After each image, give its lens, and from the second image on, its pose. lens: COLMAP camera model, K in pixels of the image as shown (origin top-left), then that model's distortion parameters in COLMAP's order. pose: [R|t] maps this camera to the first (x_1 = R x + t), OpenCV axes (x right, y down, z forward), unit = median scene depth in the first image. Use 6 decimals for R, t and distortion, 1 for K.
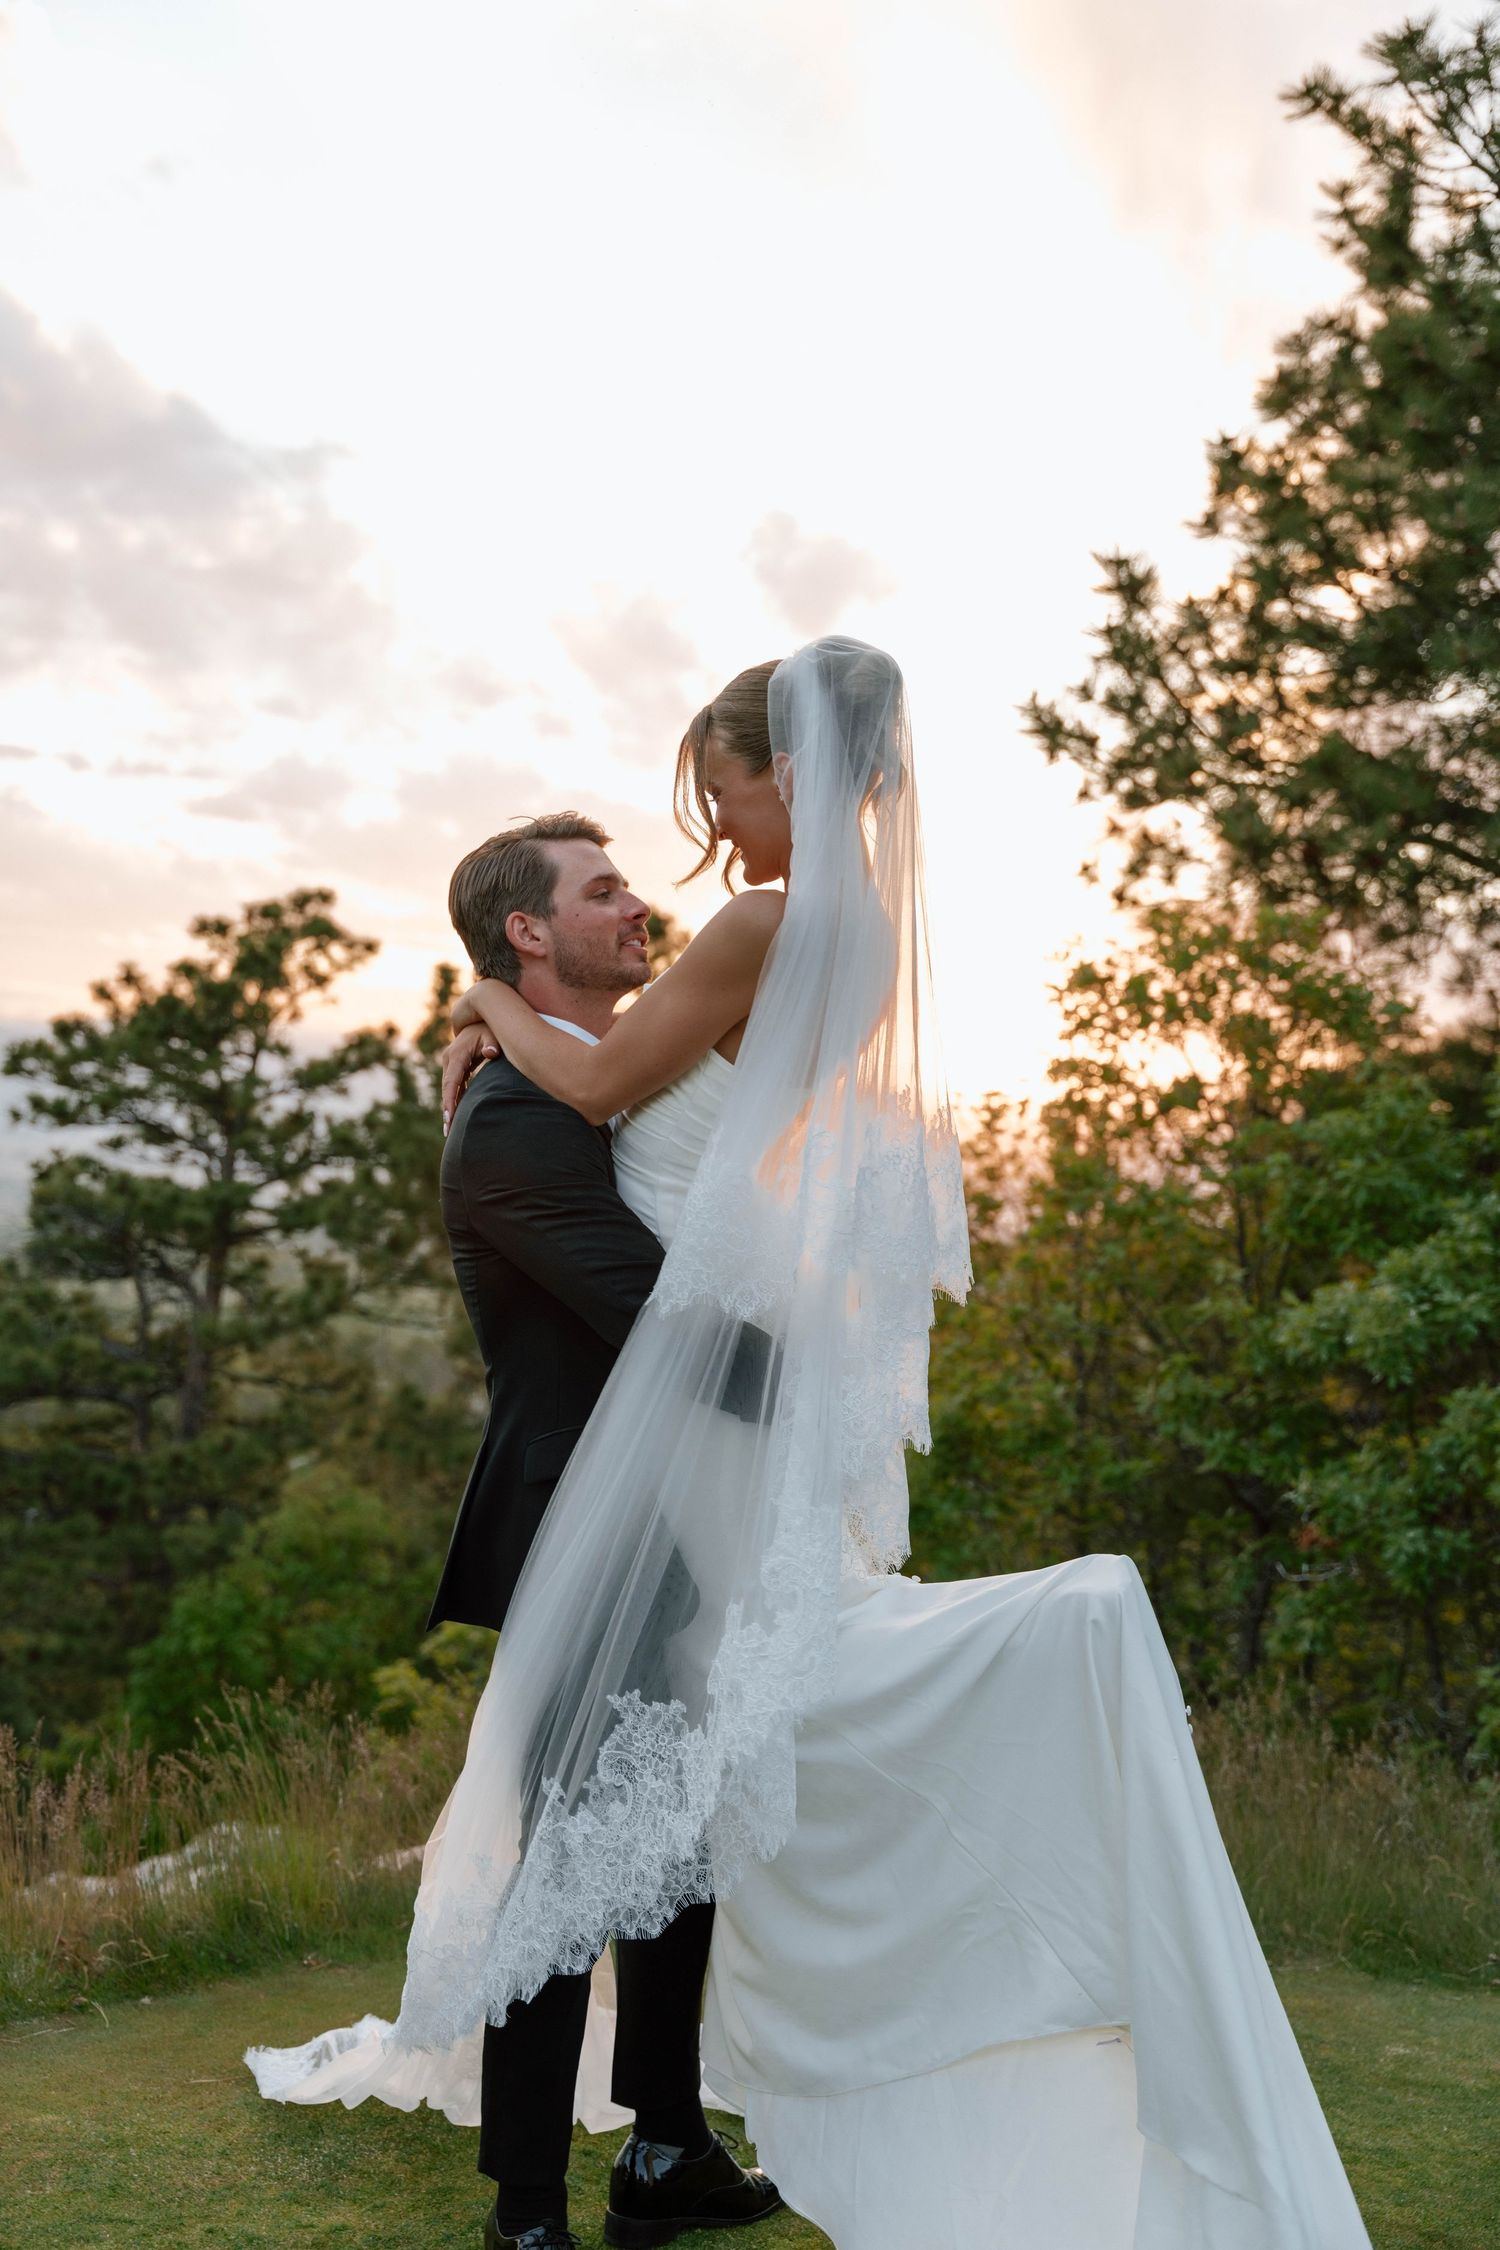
lens RADIAL K [[2674.2, 0, 750.0], [0, 2674.2, 1125.0], [0, 0, 1]] dist [0.026681, -0.023738]
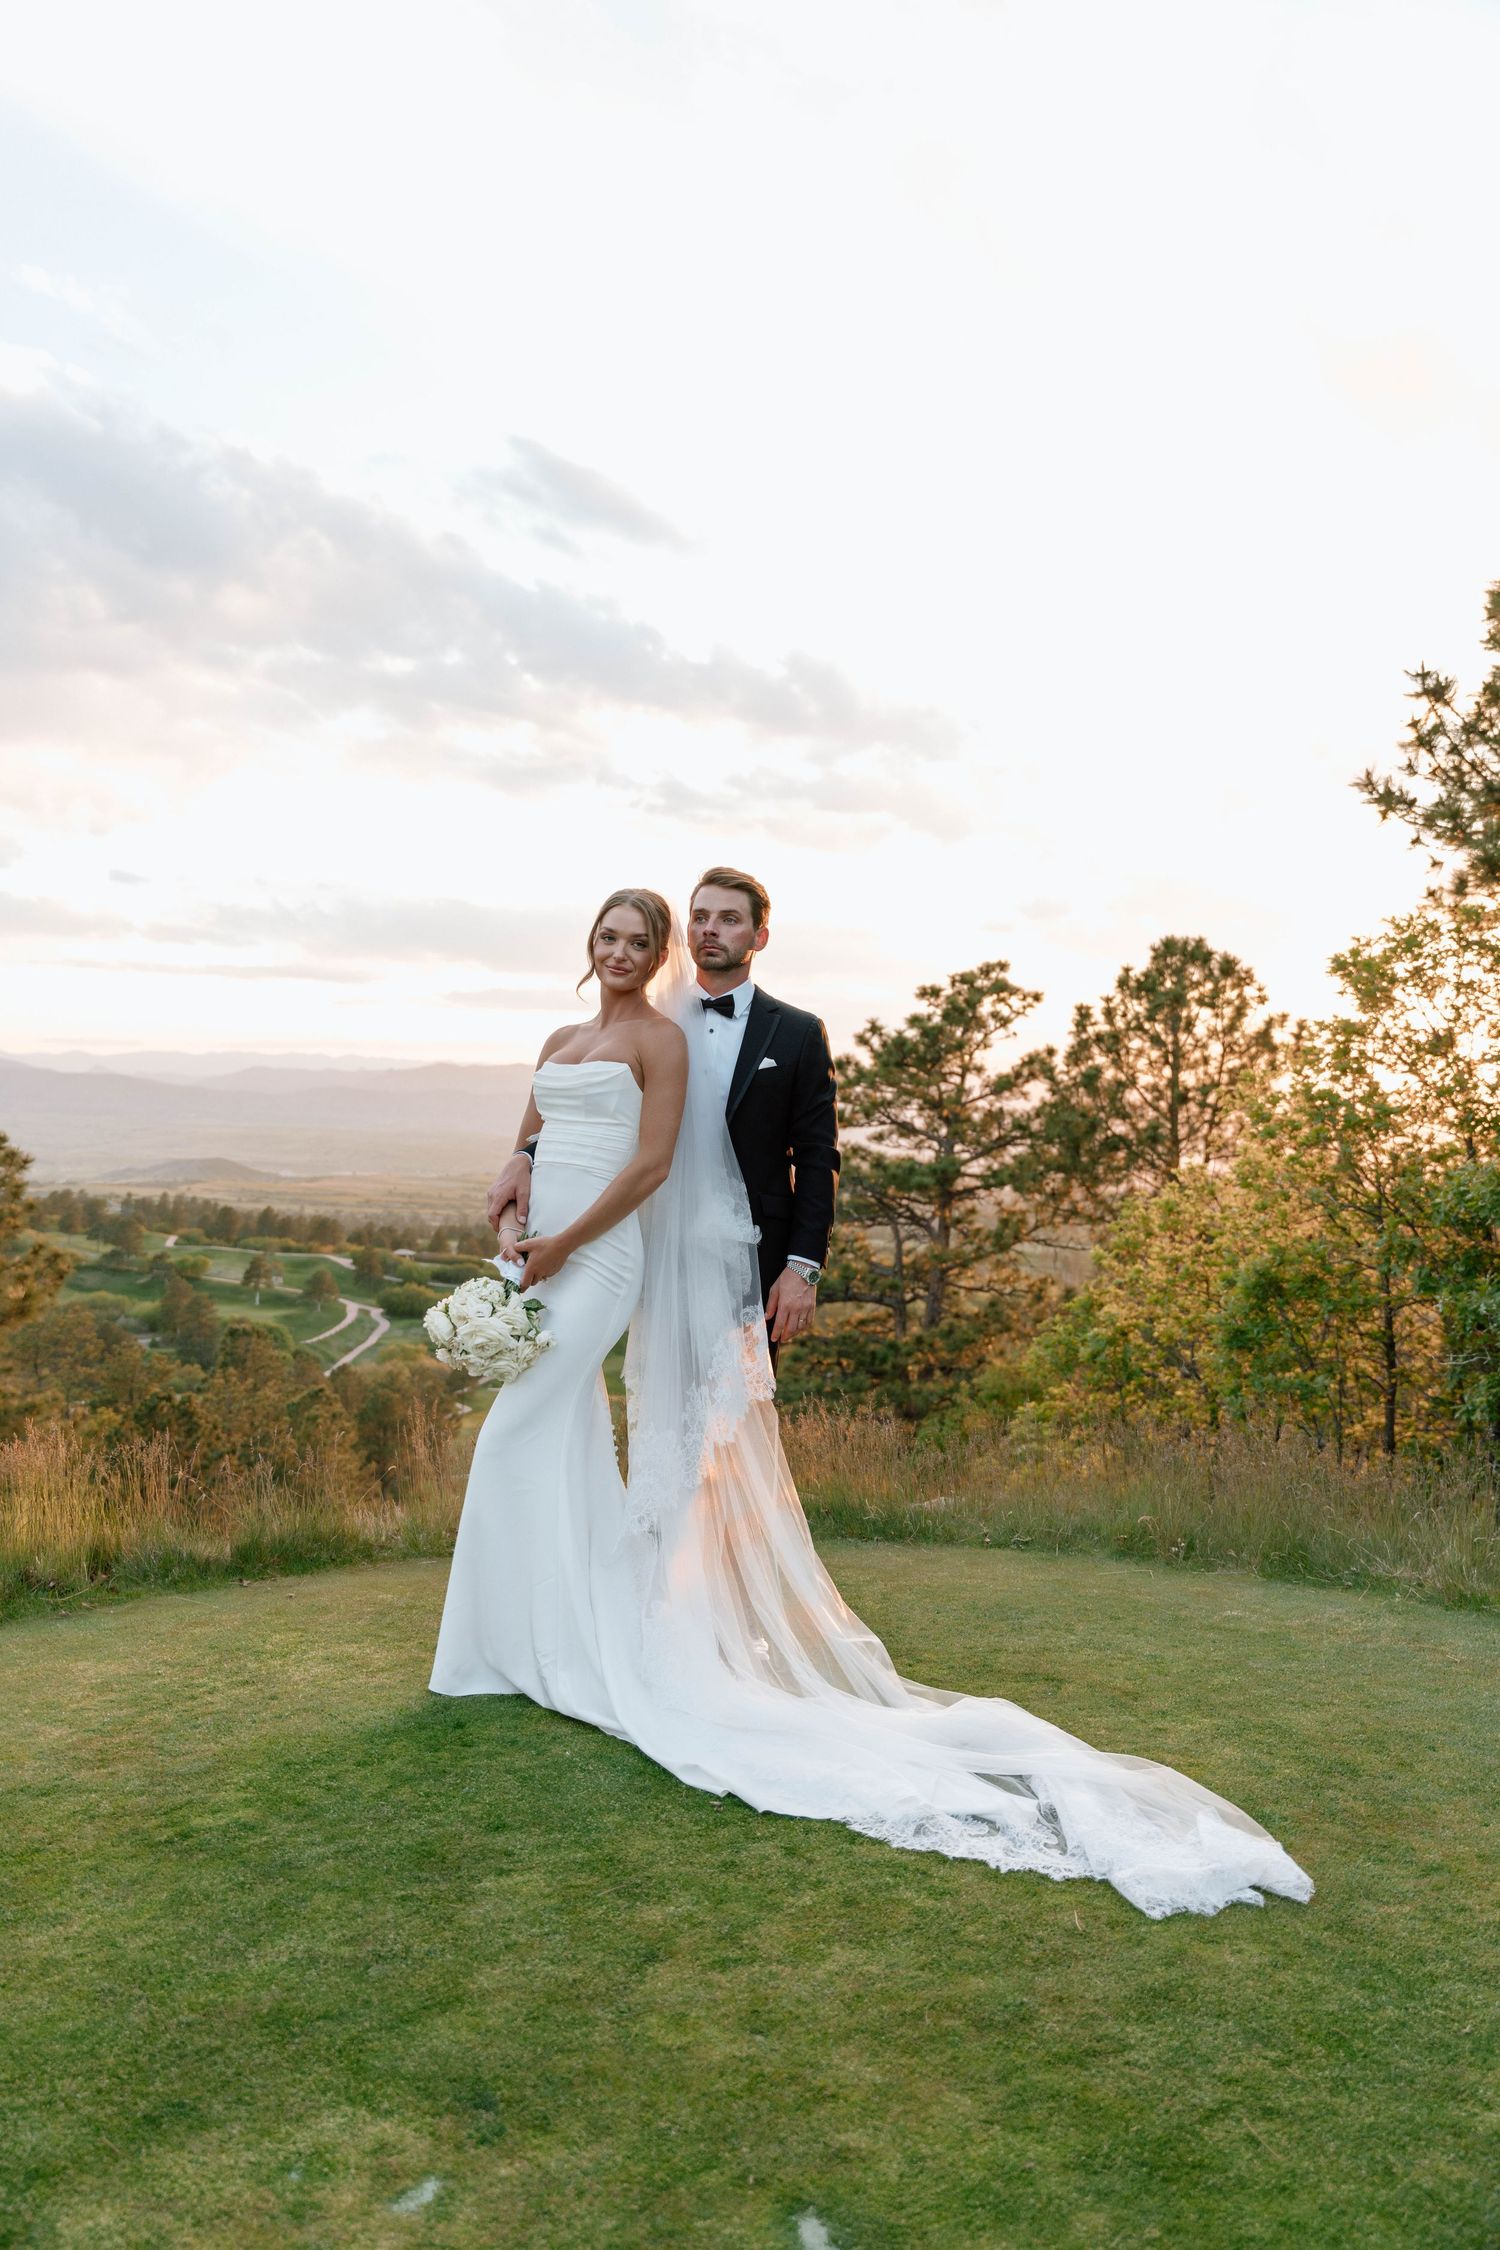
lens RADIAL K [[1835.4, 0, 750.0], [0, 1835.4, 1125.0], [0, 0, 1]] dist [-0.007552, -0.001005]
pose [[0.935630, -0.052867, -0.349000, 0.127855], [0.051198, 0.998590, -0.014011, 0.022339], [0.349249, -0.004759, 0.937018, -0.031007]]
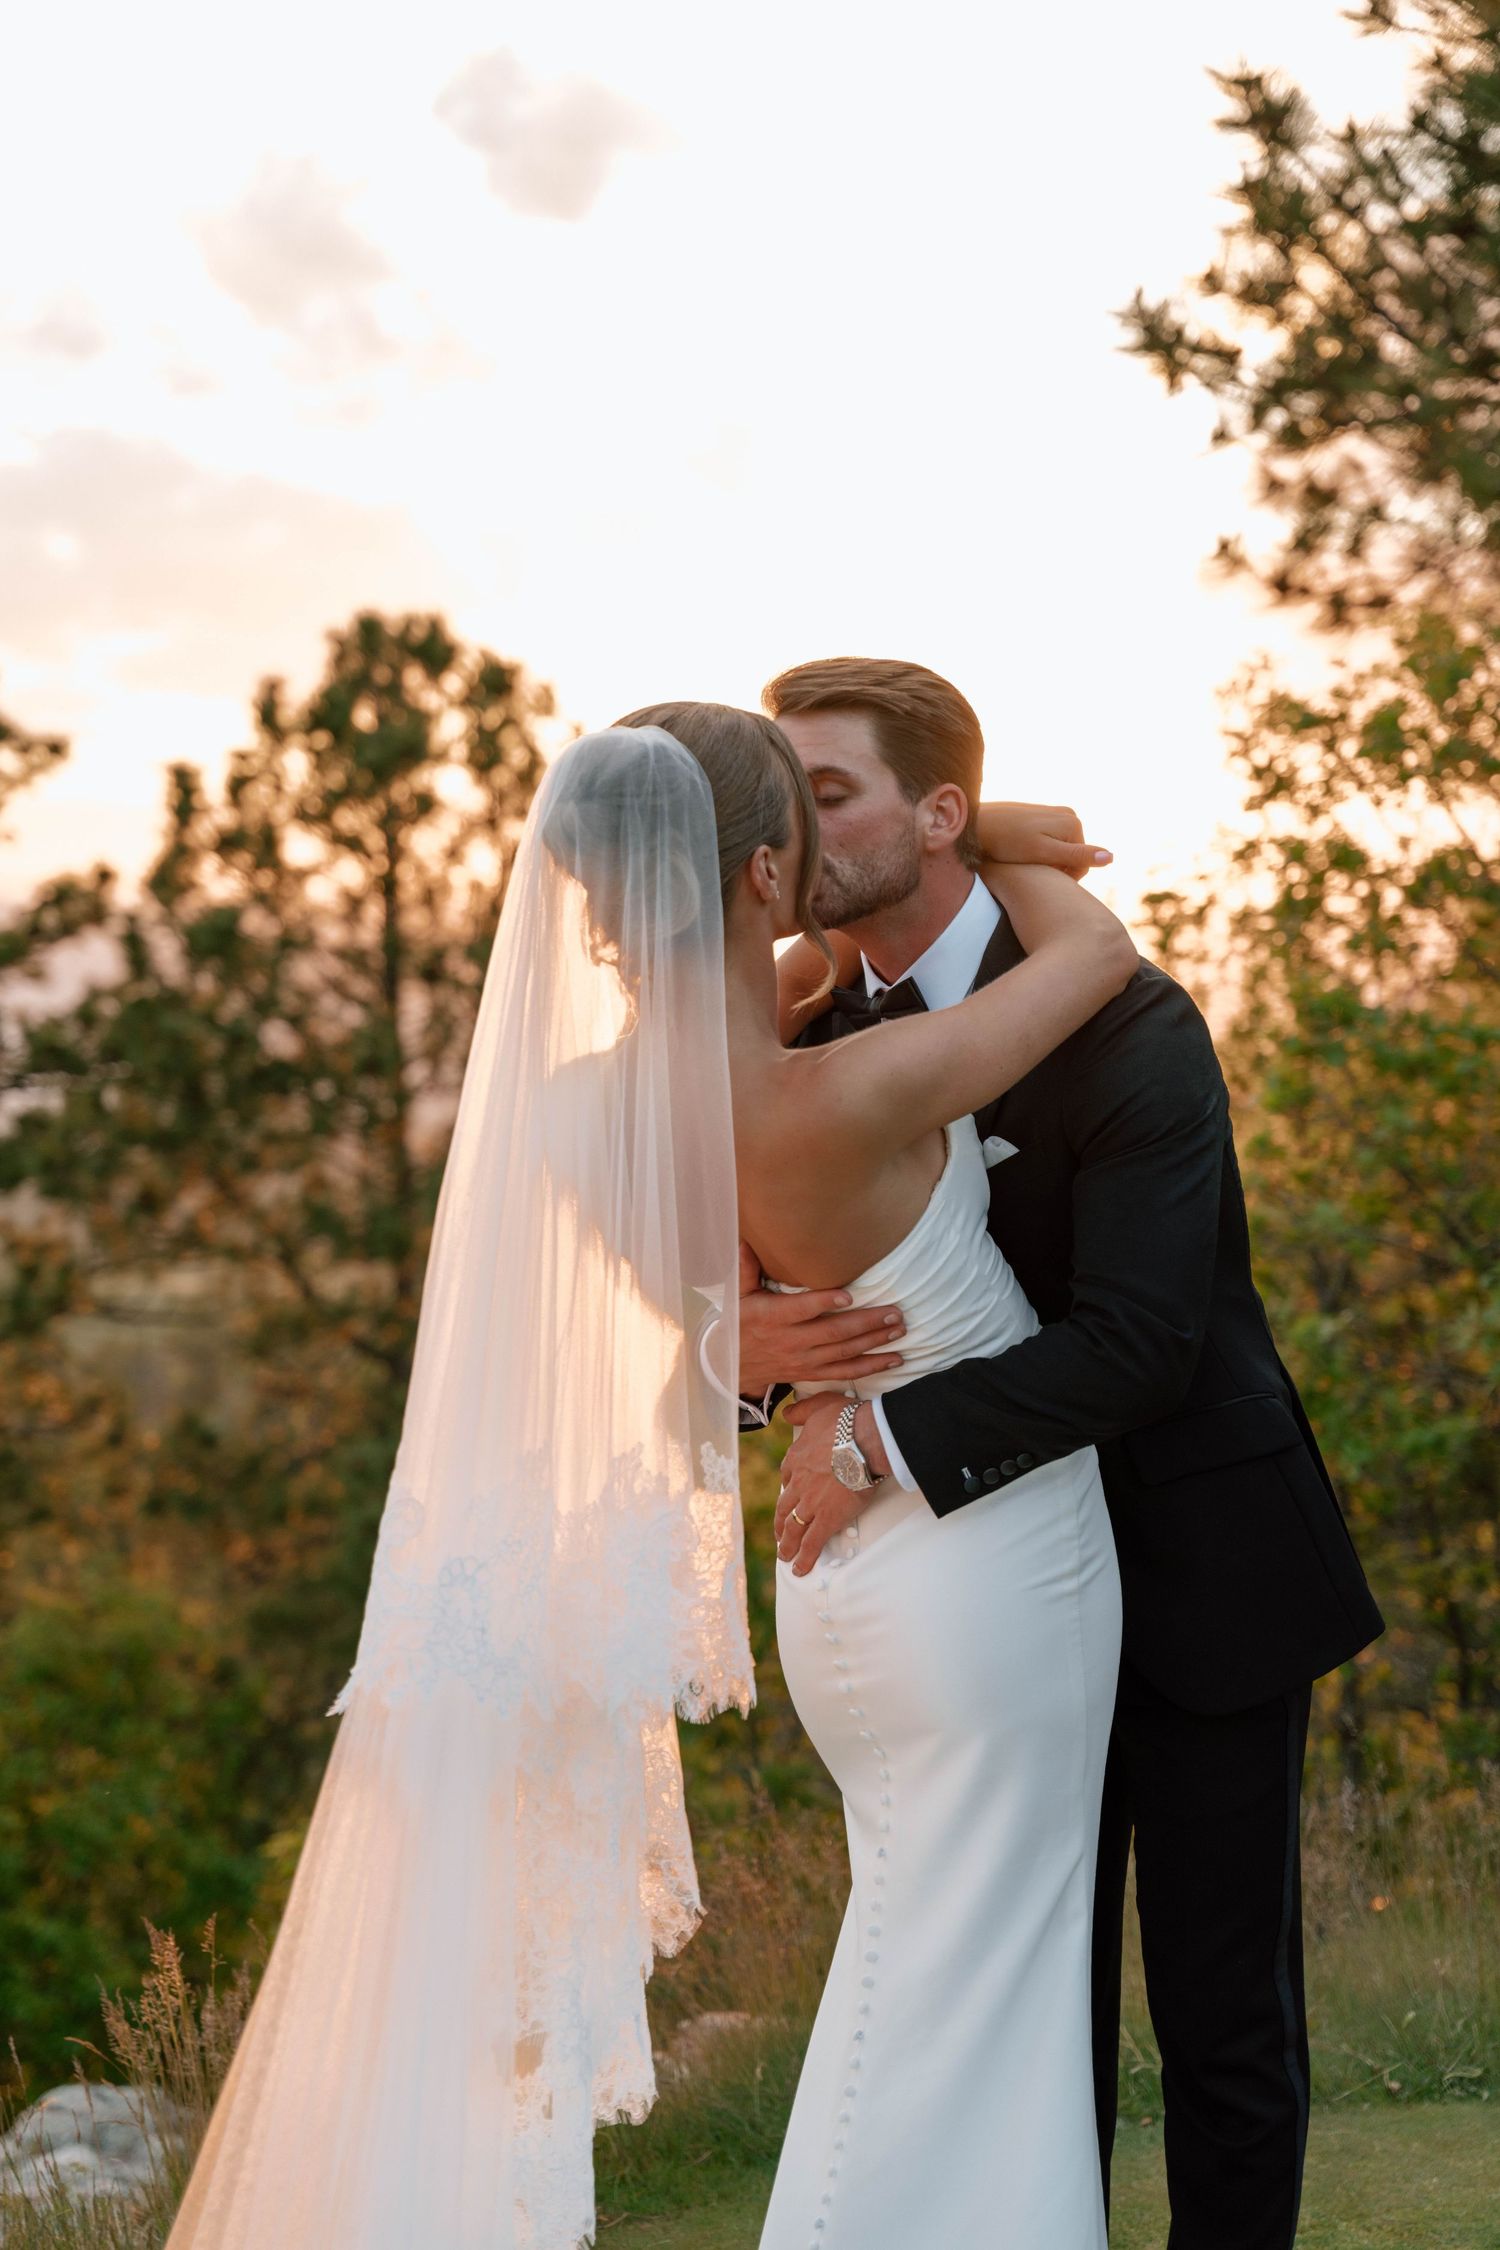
lens RADIAL K [[4153.2, 0, 750.0], [0, 4153.2, 1125.0], [0, 0, 1]] dist [0.051576, 0.016426]
pose [[0.995044, -0.090628, 0.040905, -0.050389], [0.088880, 0.995126, 0.042724, -0.007793], [-0.044577, -0.038876, 0.998249, -0.035497]]
